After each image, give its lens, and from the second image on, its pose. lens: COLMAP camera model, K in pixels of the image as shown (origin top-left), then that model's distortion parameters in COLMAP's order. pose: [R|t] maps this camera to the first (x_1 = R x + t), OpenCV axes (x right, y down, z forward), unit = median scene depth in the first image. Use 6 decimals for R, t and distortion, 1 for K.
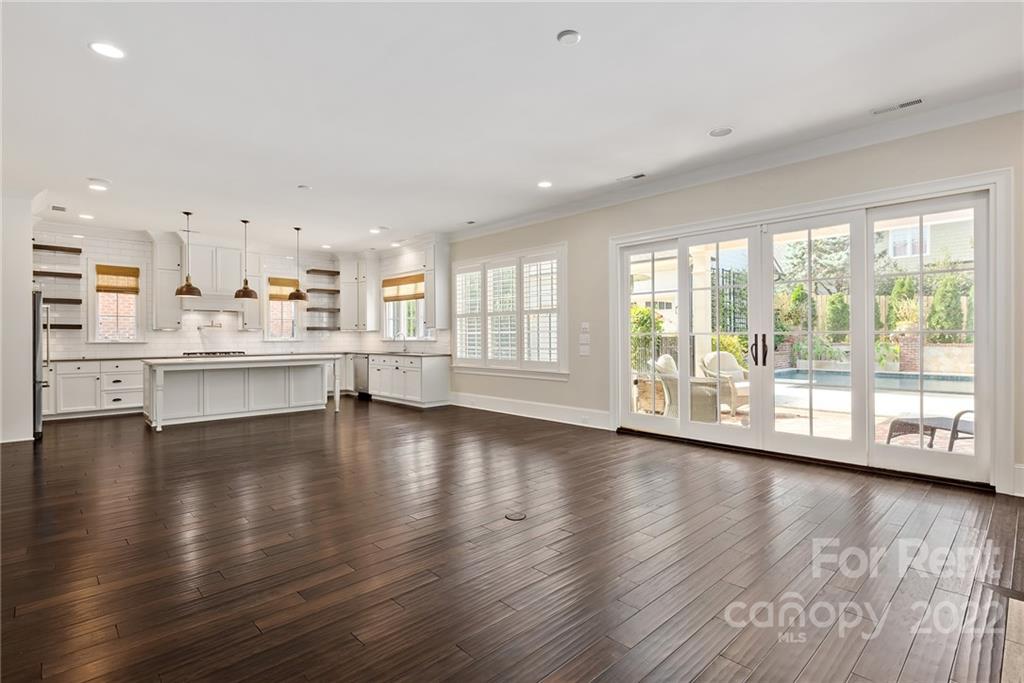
lens RADIAL K [[491.0, 0, 518.7], [0, 491.0, 338.9], [0, 0, 1]] dist [-0.000534, -0.000271]
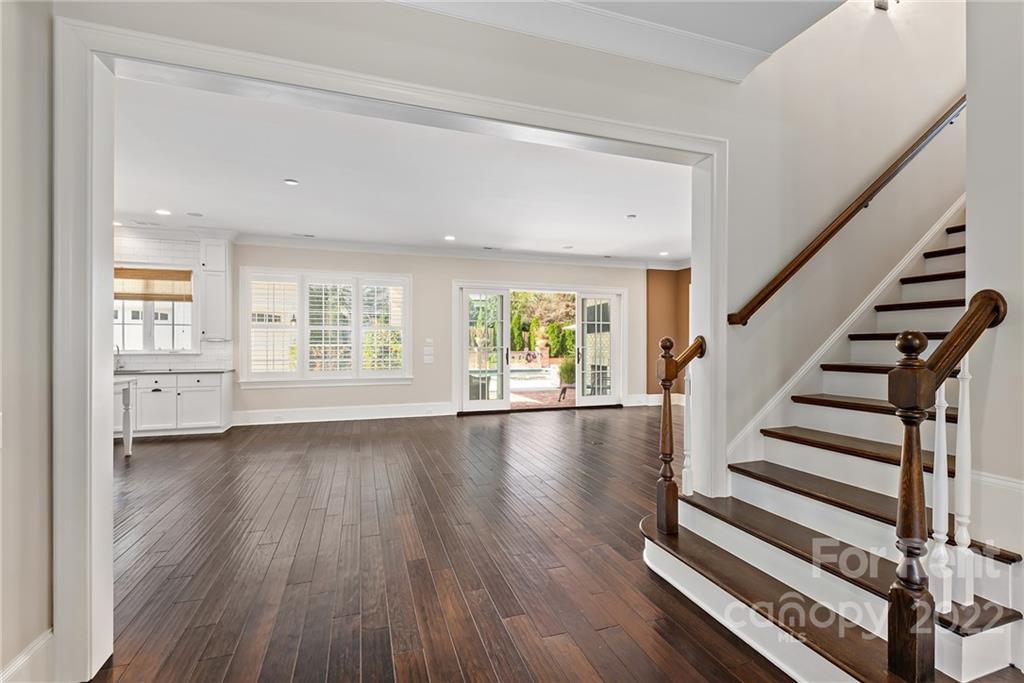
lens RADIAL K [[457.2, 0, 514.0], [0, 457.2, 344.9], [0, 0, 1]] dist [0.005194, 0.000561]
pose [[0.429673, 0.004927, 0.902971, -0.357619], [0.002281, 0.999976, -0.006541, -0.002901], [-0.902982, 0.004870, 0.429651, 0.102401]]
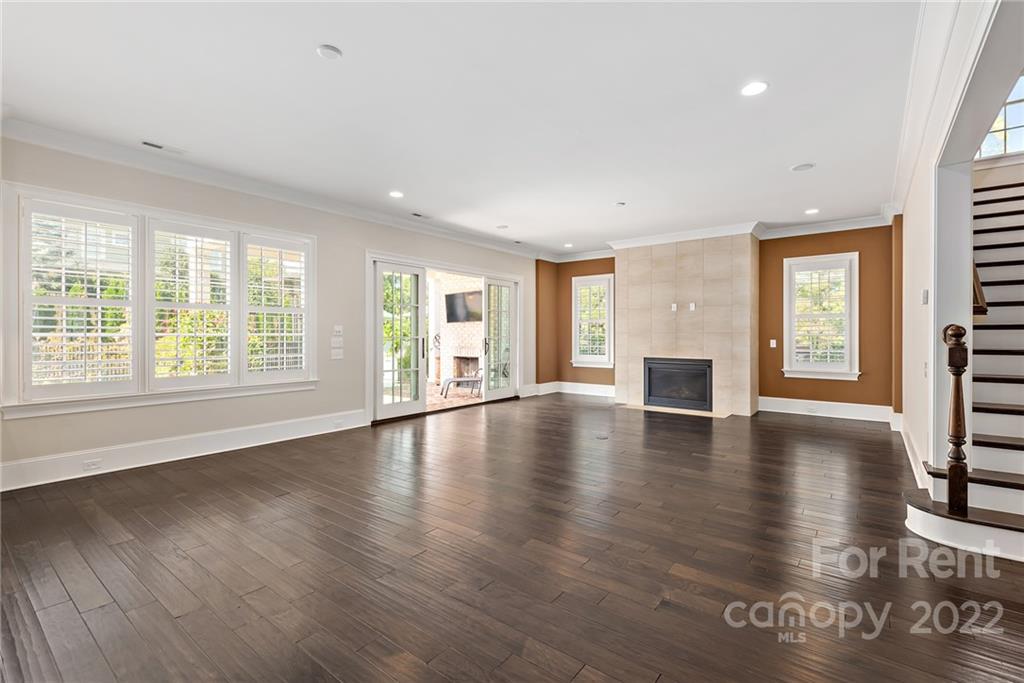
lens RADIAL K [[457.2, 0, 513.0], [0, 457.2, 336.8], [0, 0, 1]] dist [0.005194, 0.000561]
pose [[-0.139075, 0.001304, 0.990281, -0.331784], [0.006295, 0.999980, -0.000433, -0.003432], [-0.990262, 0.006173, -0.139080, 0.312390]]
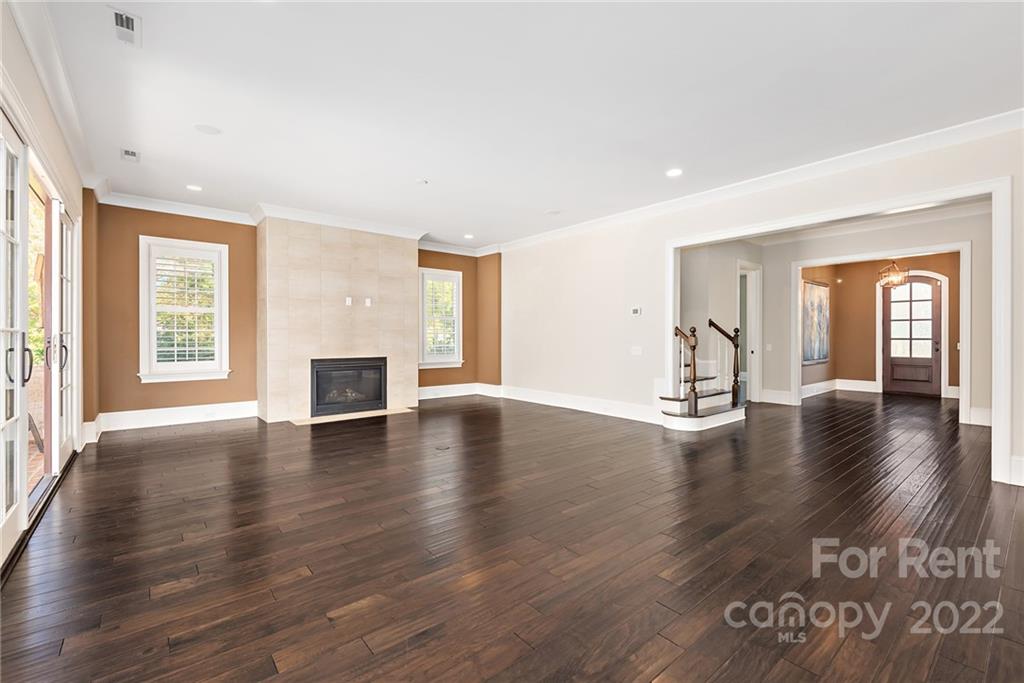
lens RADIAL K [[457.2, 0, 512.7], [0, 457.2, 337.3], [0, 0, 1]] dist [0.005194, 0.000561]
pose [[-0.998338, 0.003731, 0.057503, -0.062080], [0.004123, 0.999969, 0.006705, -0.001895], [-0.057476, 0.006931, -0.998323, 0.497633]]
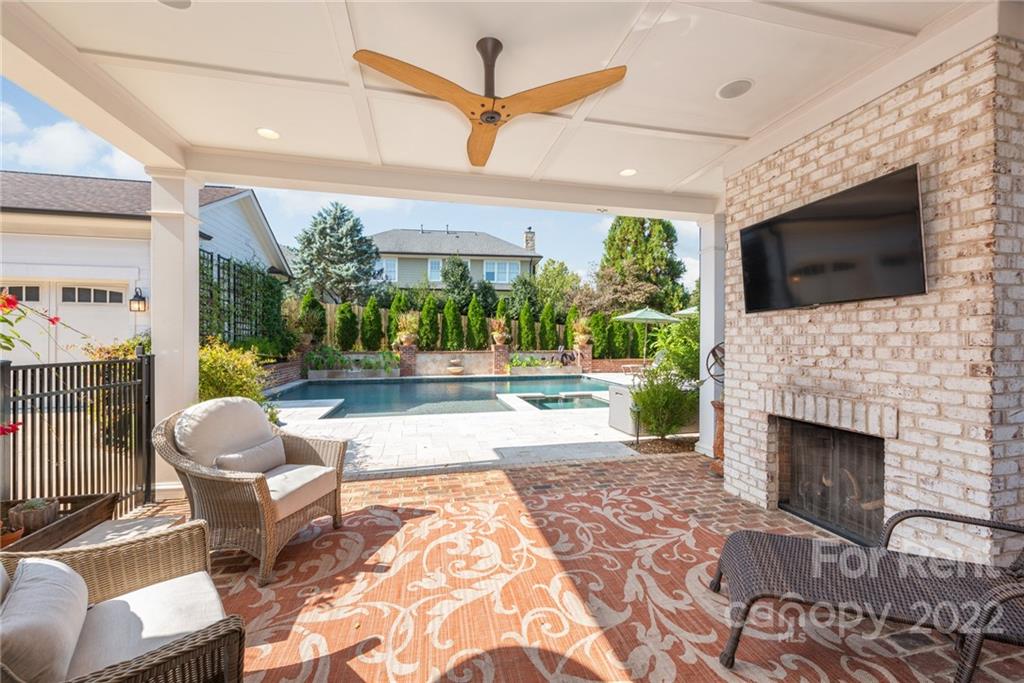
lens RADIAL K [[400.9, 0, 517.5], [0, 400.9, 341.6], [0, 0, 1]] dist [0.001255, 0.000198]
pose [[0.505614, 0.002851, 0.862755, 0.125062], [0.001357, 0.999991, -0.004100, -0.009823], [-0.862759, 0.003243, 0.505606, 0.311869]]
